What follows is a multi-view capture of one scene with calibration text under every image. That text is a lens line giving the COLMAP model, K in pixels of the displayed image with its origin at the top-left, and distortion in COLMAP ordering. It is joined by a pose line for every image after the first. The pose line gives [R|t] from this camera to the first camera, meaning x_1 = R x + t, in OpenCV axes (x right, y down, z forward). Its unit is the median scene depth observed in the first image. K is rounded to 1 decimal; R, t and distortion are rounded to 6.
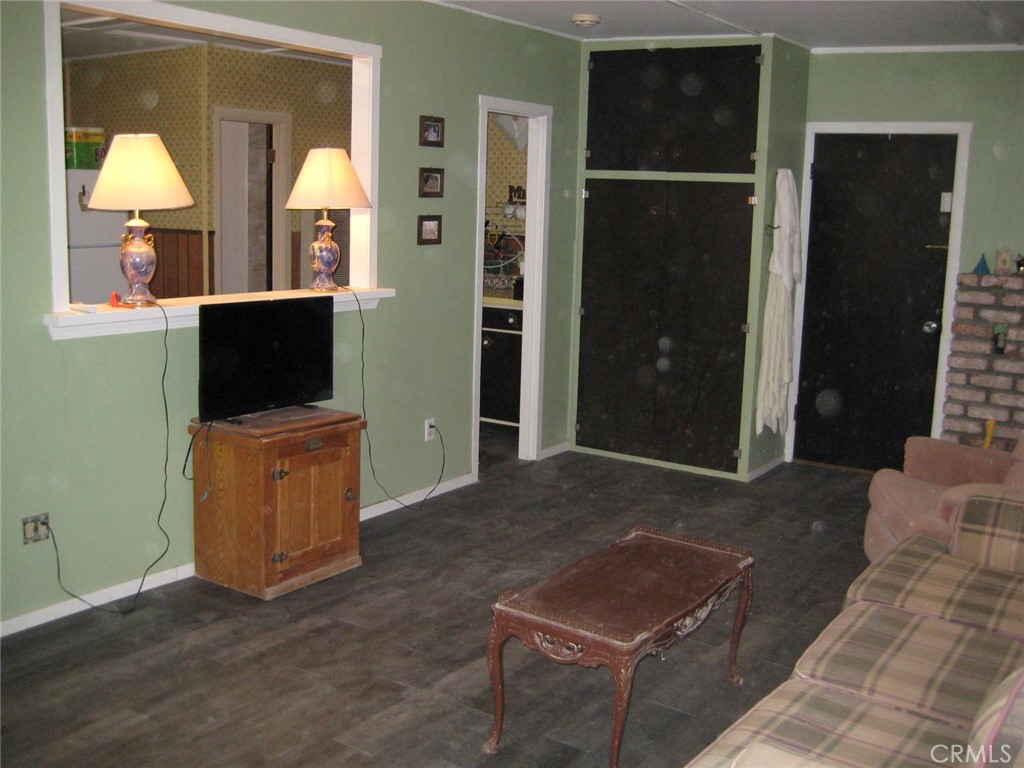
lens RADIAL K [[1066.3, 0, 516.9], [0, 1066.3, 374.1], [0, 0, 1]] dist [-0.164713, 0.229219]
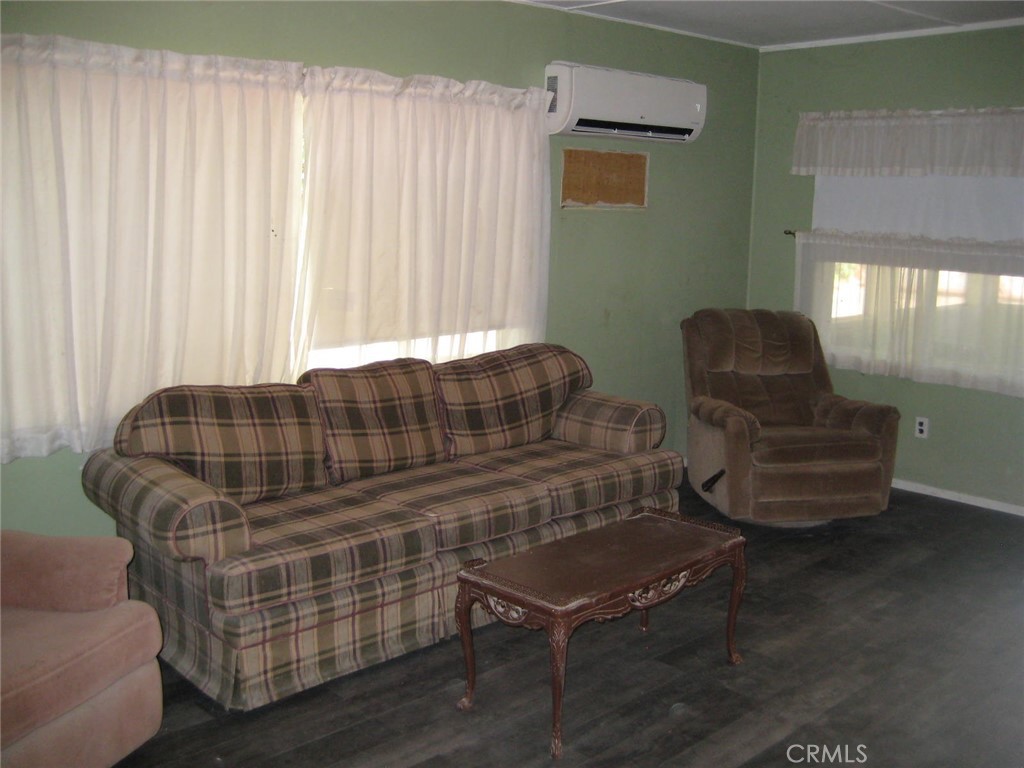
lens RADIAL K [[1066.3, 0, 516.9], [0, 1066.3, 374.1], [0, 0, 1]] dist [-0.164713, 0.229219]
pose [[-0.973996, -0.088000, 0.208778, -0.002260], [-0.014286, 0.943508, 0.331042, -0.177674], [-0.226116, 0.319451, -0.920230, 1.078035]]
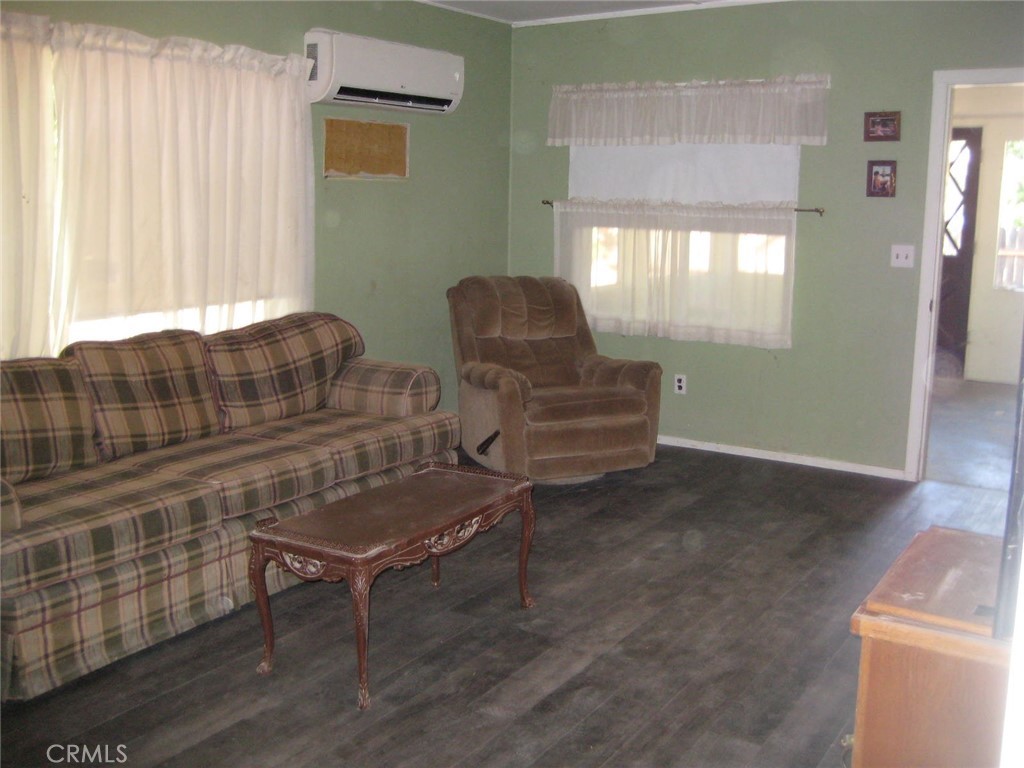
lens RADIAL K [[1066.3, 0, 516.9], [0, 1066.3, 374.1], [0, 0, 1]] dist [-0.164713, 0.229219]
pose [[-0.998871, -0.041363, -0.023375, 0.014304], [-0.046736, 0.943922, 0.326843, -0.154014], [0.008545, 0.327566, -0.944789, 1.090140]]
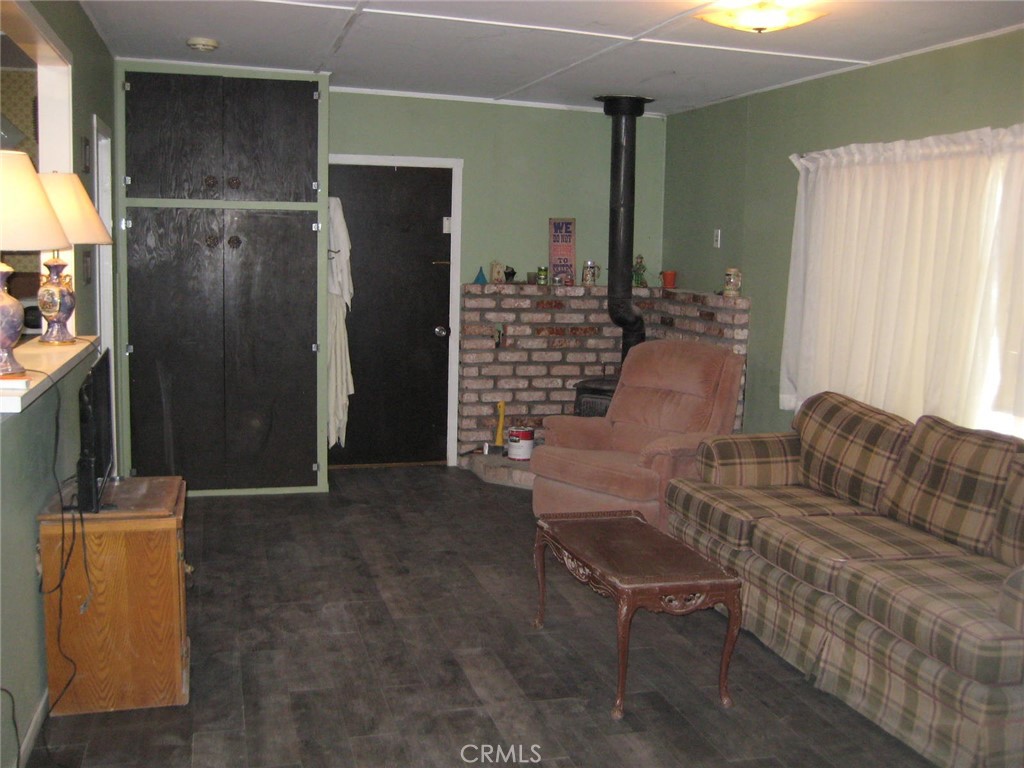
lens RADIAL K [[1066.3, 0, 516.9], [0, 1066.3, 374.1], [0, 0, 1]] dist [-0.164713, 0.229219]
pose [[0.649014, -0.110870, 0.752655, -0.480606], [0.124252, 0.991488, 0.038908, -0.035364], [-0.750561, 0.068267, 0.657265, 0.162958]]
